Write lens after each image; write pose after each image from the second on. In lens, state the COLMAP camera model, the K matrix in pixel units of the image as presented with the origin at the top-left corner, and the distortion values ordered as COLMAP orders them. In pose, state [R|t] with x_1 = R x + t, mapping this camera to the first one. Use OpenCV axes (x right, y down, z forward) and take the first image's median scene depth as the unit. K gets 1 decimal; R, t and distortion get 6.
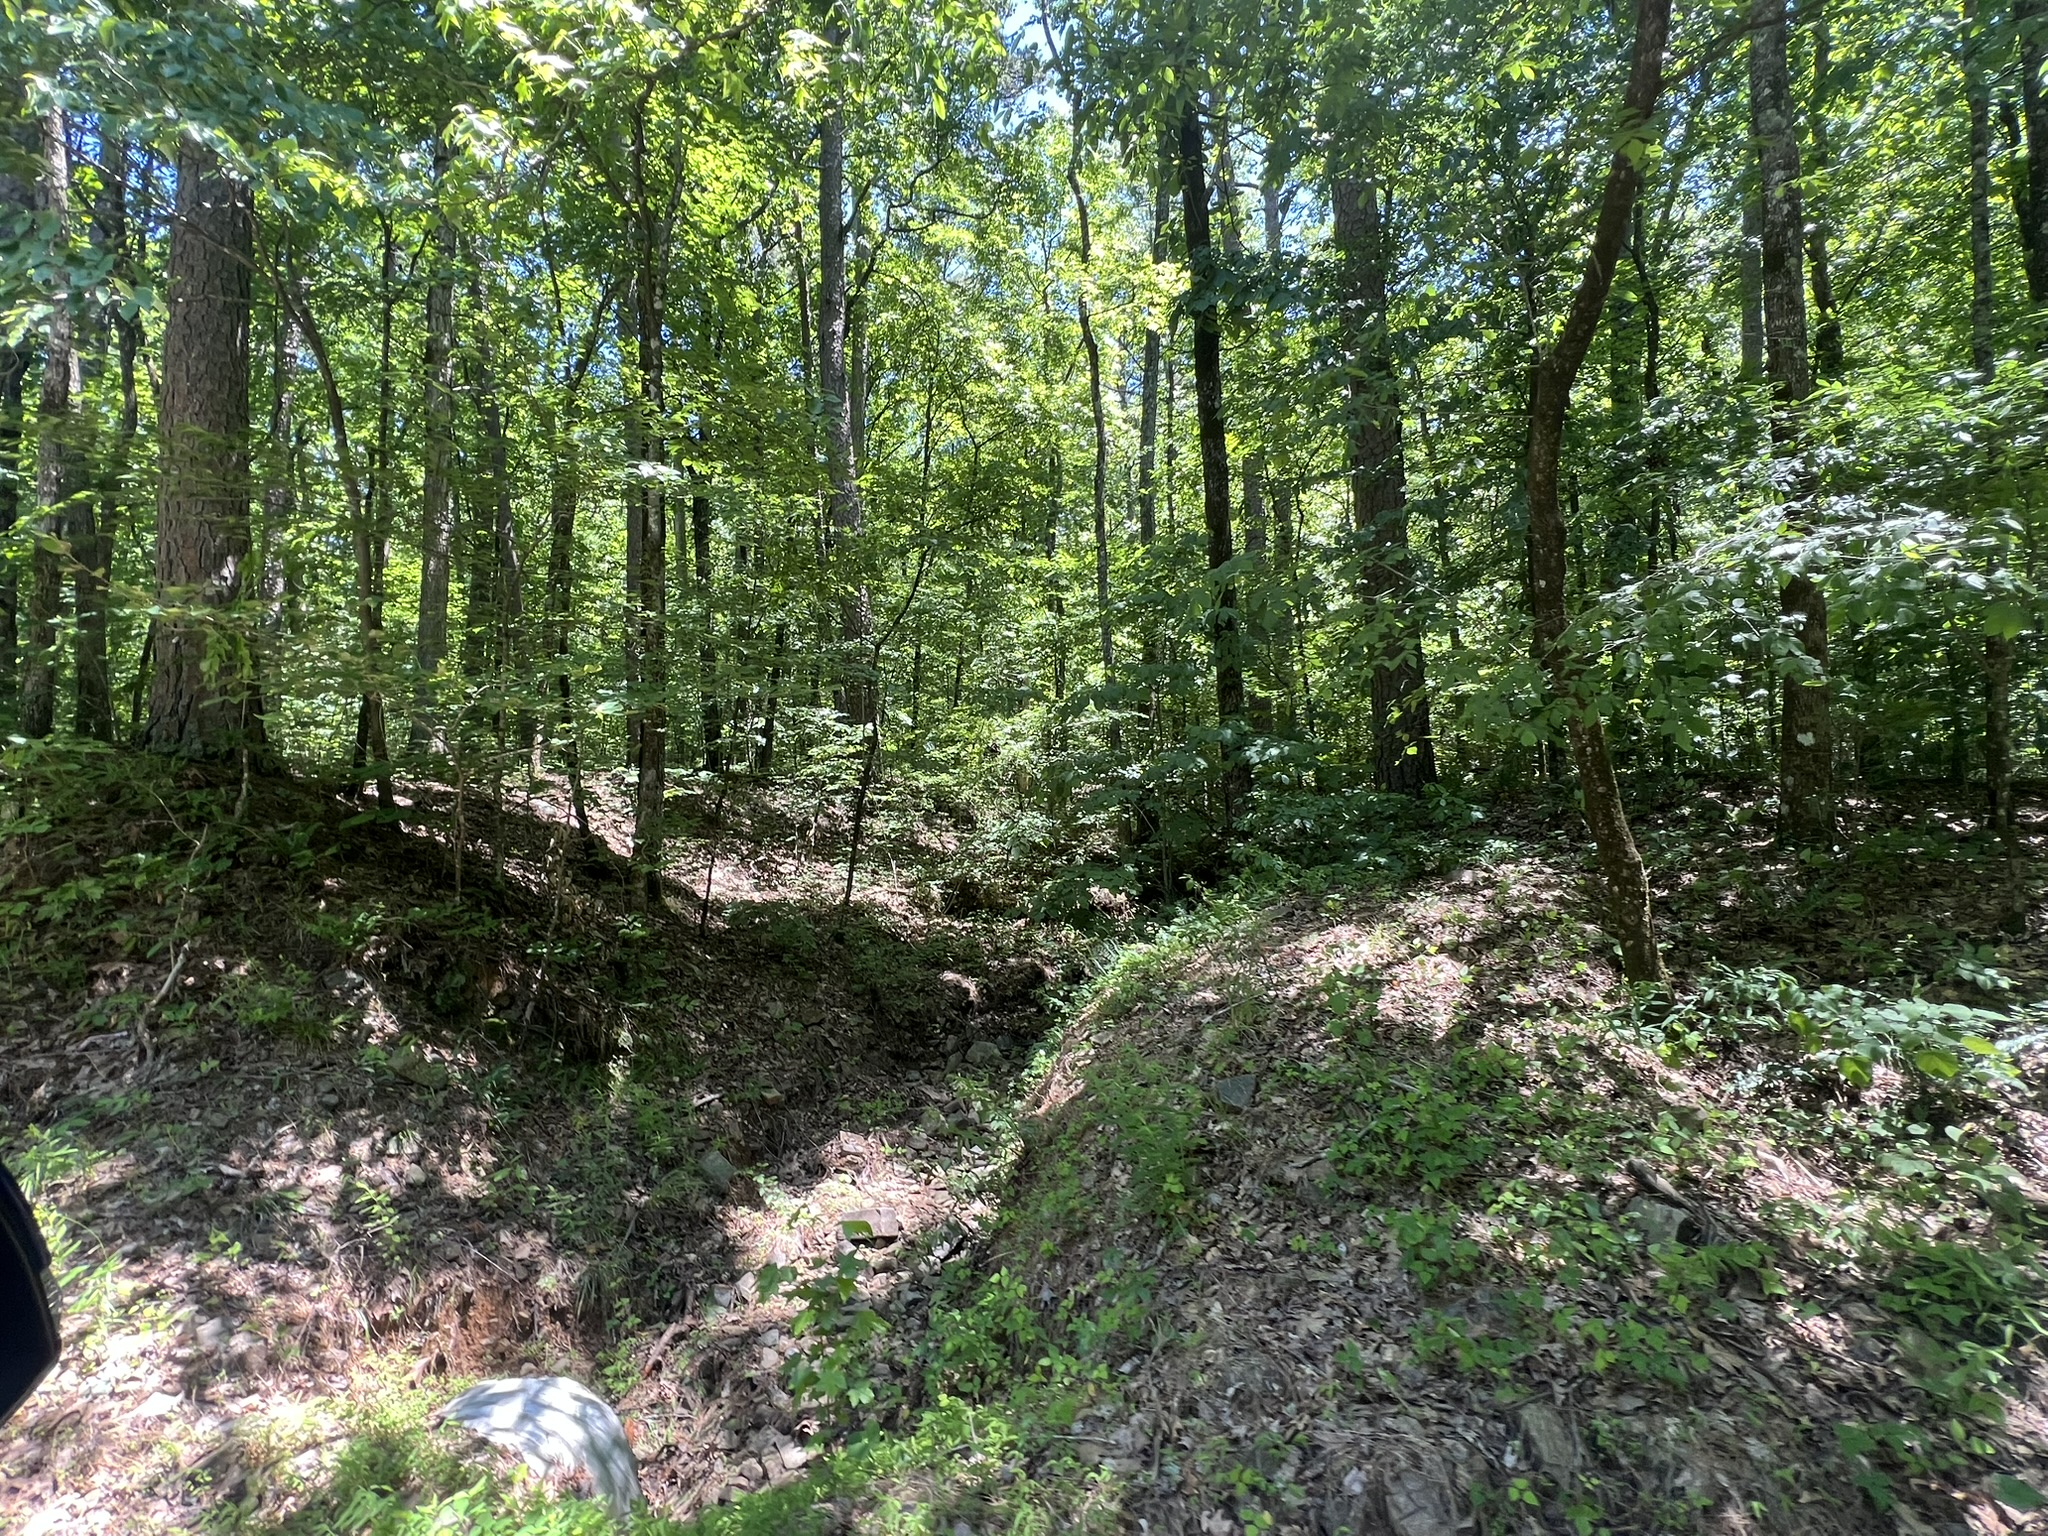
lens RADIAL K [[880.7, 0, 1033.0], [0, 880.7, 766.0], [0, 0, 1]] dist [-0.001123, -0.000235]
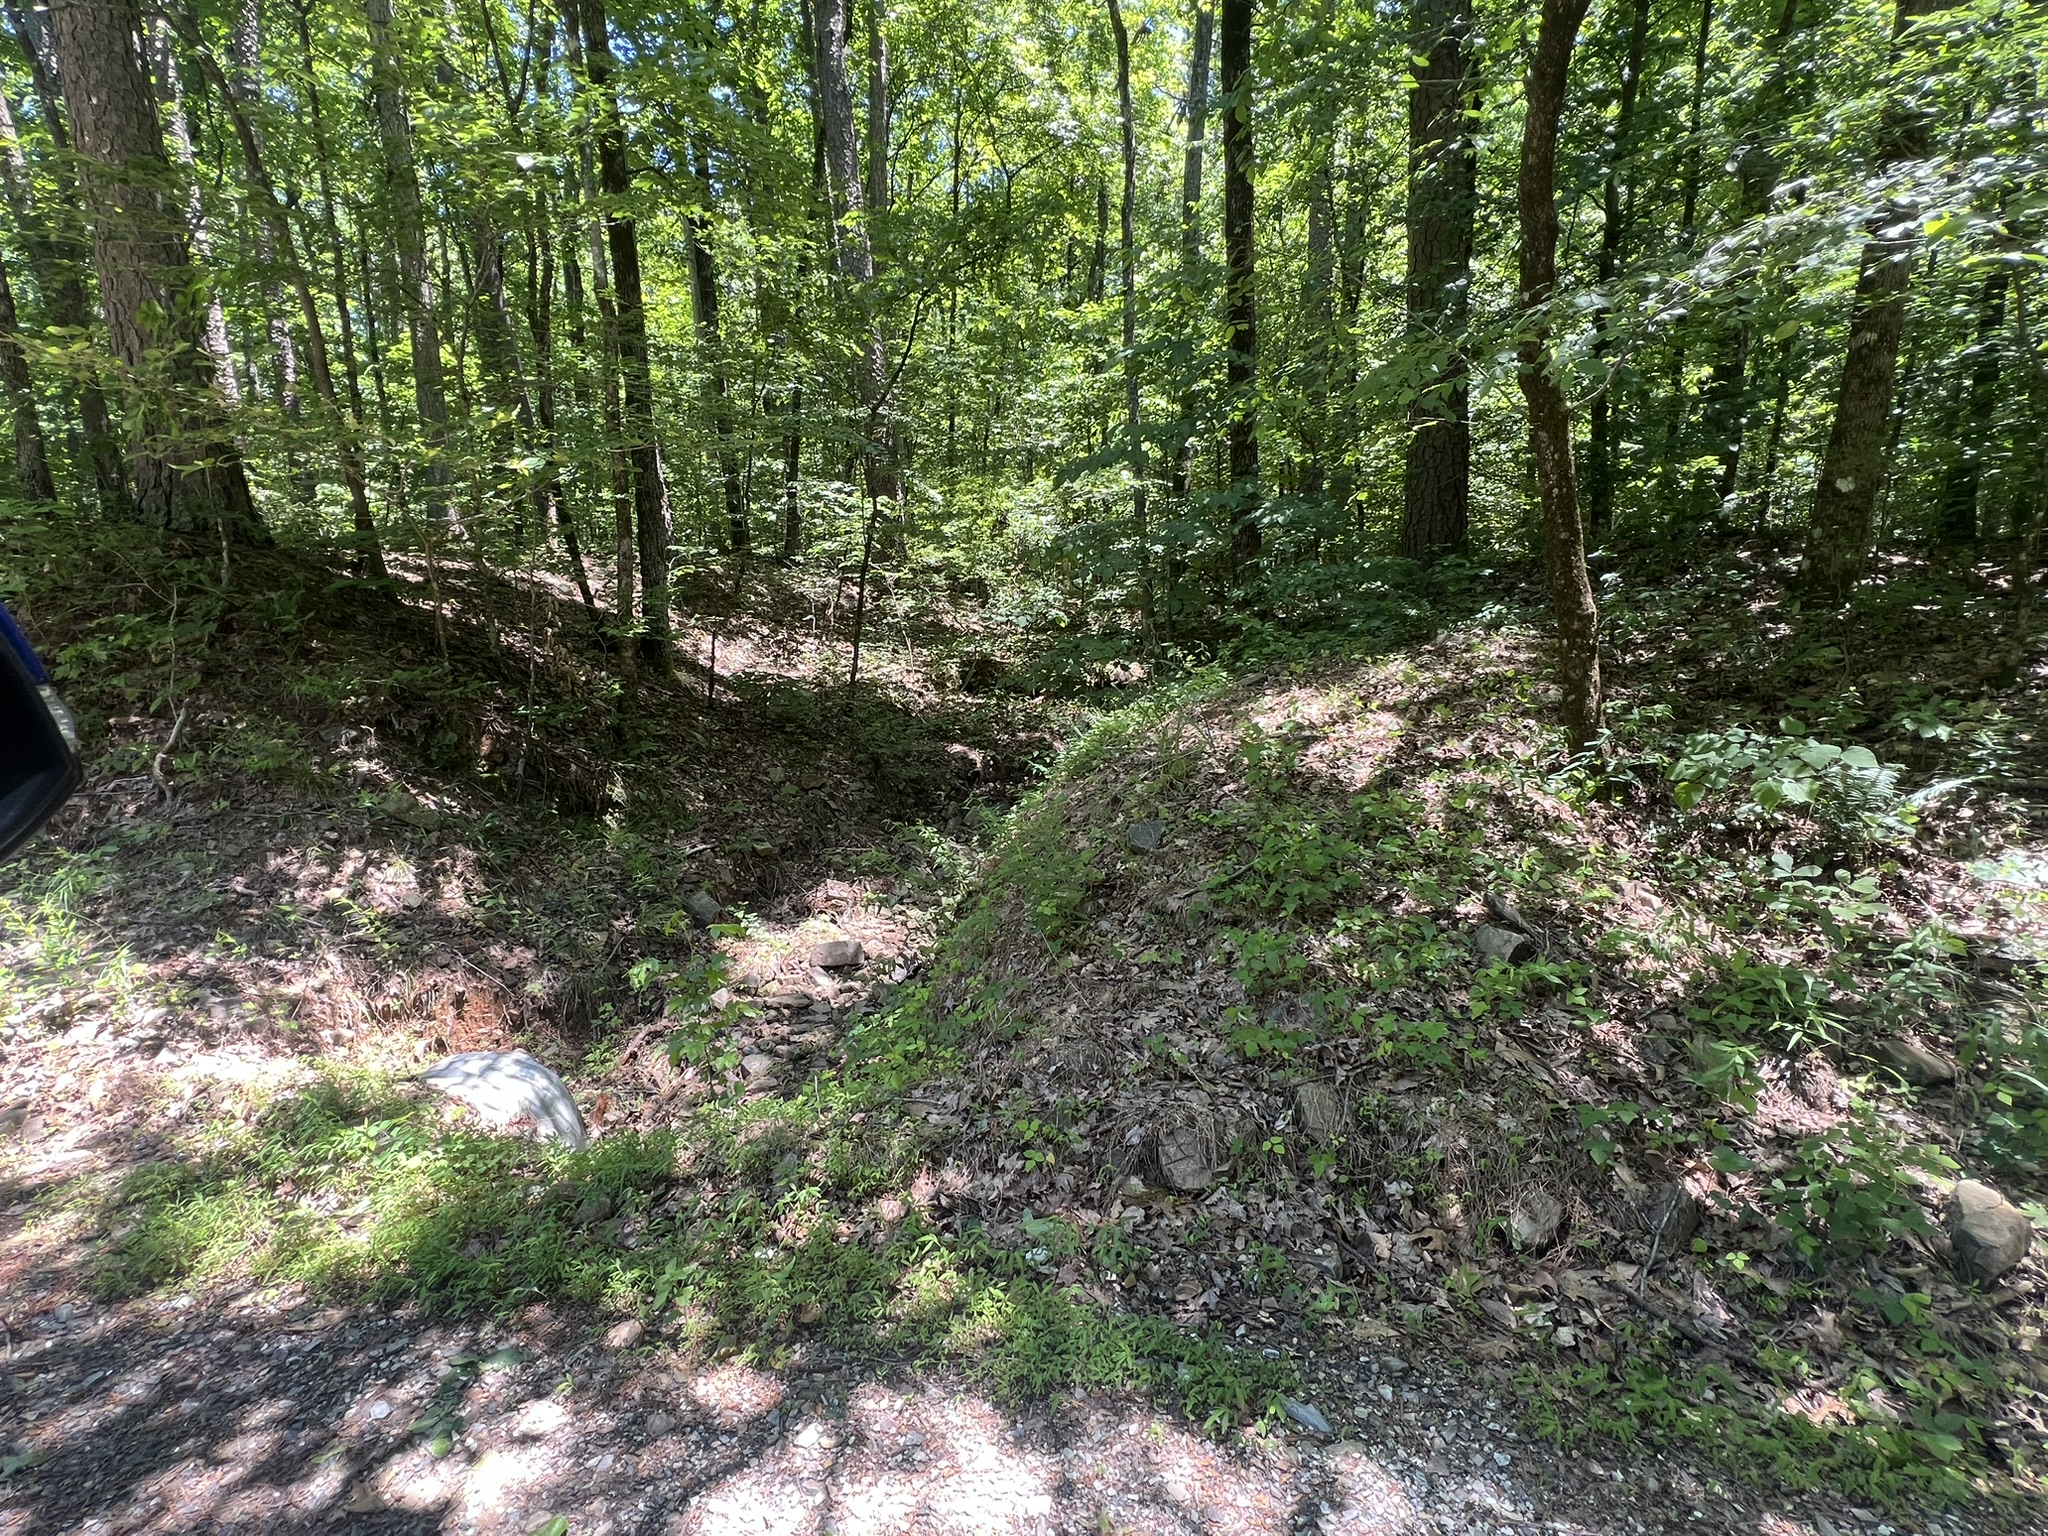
lens RADIAL K [[880.7, 0, 1033.0], [0, 880.7, 766.0], [0, 0, 1]] dist [-0.001123, -0.000235]
pose [[0.997799, 0.004181, -0.066178, 0.115281], [0.011596, 0.971630, 0.236223, 0.029519], [0.065288, -0.236470, 0.969443, 0.000281]]
